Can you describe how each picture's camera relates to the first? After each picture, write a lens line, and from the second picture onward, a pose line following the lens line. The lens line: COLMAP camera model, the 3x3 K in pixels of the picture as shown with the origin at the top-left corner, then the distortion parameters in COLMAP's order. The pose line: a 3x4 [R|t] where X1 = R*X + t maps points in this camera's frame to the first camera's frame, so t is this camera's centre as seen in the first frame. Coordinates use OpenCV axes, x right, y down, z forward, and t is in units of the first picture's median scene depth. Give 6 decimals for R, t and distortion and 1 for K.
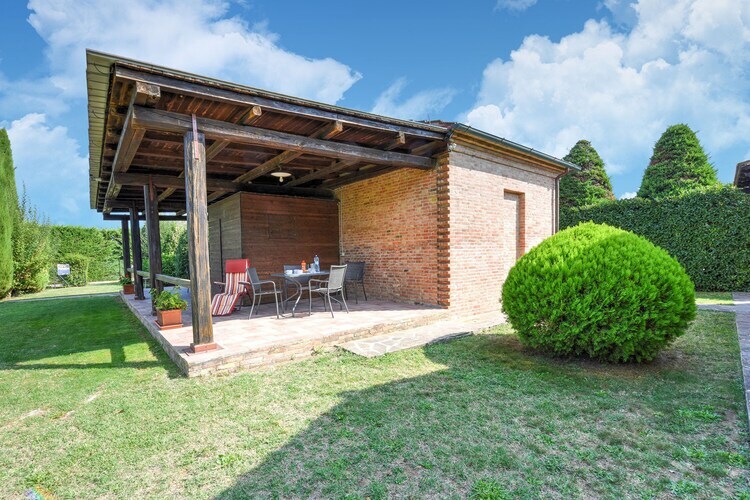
lens RADIAL K [[342.2, 0, 369.5], [0, 342.2, 270.8], [0, 0, 1]] dist [0.000849, -0.007588]
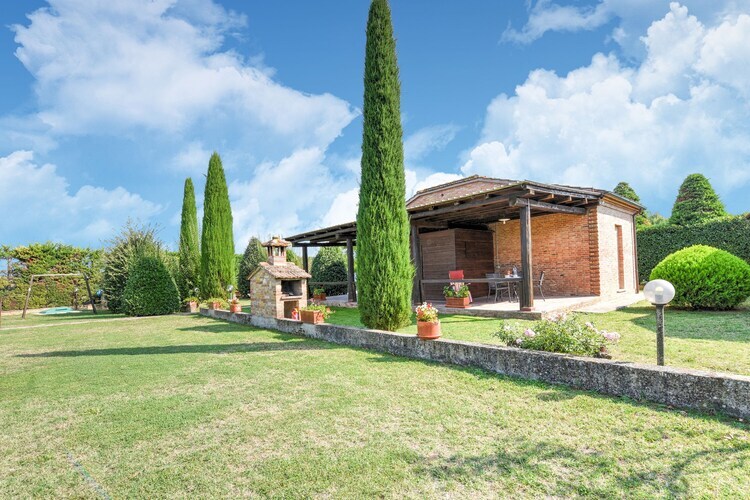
lens RADIAL K [[342.2, 0, 369.5], [0, 342.2, 270.8], [0, 0, 1]] dist [0.000849, -0.007588]
pose [[0.999027, -0.022030, 0.038197, -0.902220], [0.024276, 0.997941, -0.059370, 0.055175], [-0.036811, 0.060240, 0.997505, -0.609550]]
